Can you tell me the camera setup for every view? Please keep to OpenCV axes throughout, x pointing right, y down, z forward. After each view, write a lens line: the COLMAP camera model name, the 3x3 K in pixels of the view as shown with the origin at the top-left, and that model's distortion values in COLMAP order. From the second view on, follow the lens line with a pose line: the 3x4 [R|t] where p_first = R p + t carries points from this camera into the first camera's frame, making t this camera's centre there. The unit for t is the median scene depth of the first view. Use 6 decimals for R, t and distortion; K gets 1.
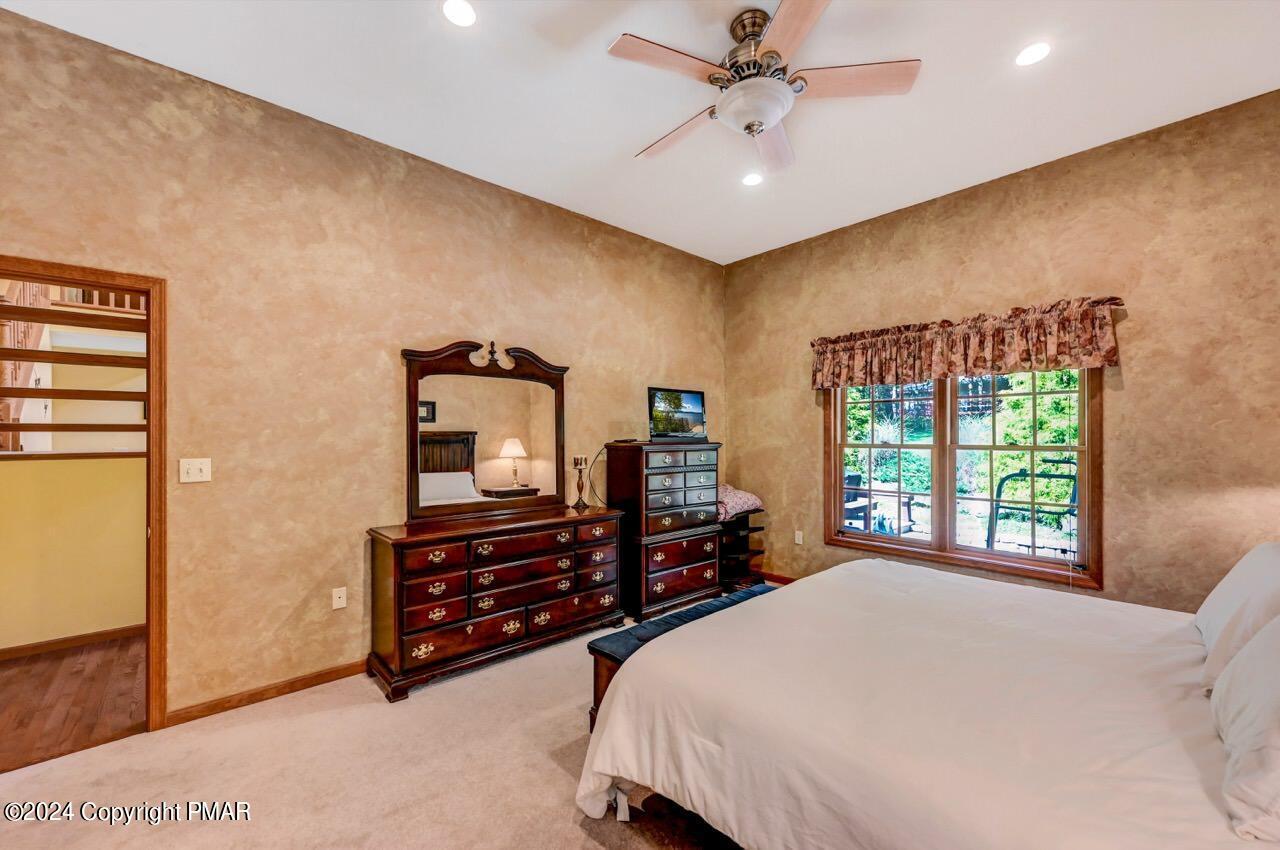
lens RADIAL K [[506.5, 0, 640.0], [0, 506.5, 425.0], [0, 0, 1]] dist [-0.000153, 0.000079]
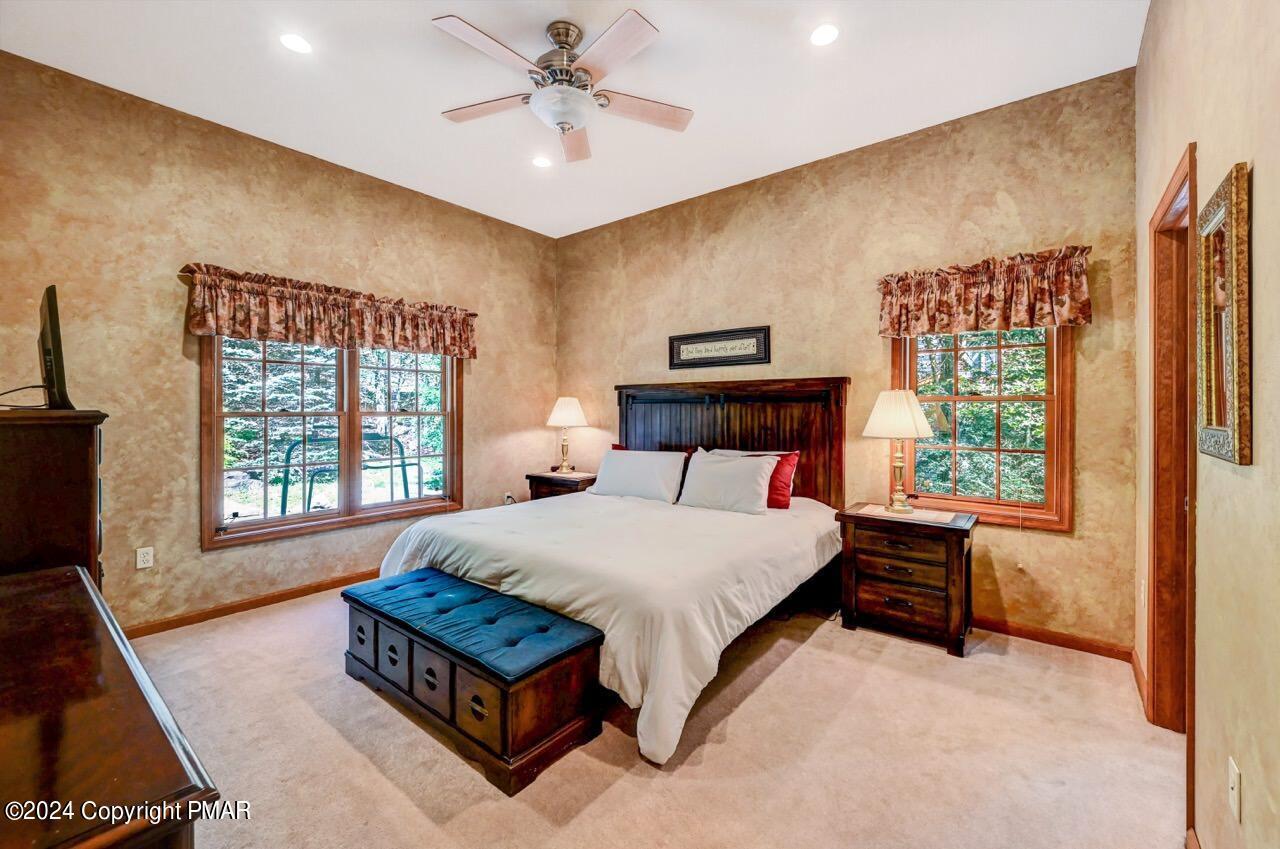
lens RADIAL K [[524.8, 0, 644.4], [0, 524.8, 405.3], [0, 0, 1]] dist [-0.000607, 0.000073]
pose [[-0.166610, 0.009369, 0.985978, -0.526988], [-0.023877, 0.999623, -0.013534, 0.024727], [-0.985734, -0.025797, -0.166324, 0.562477]]
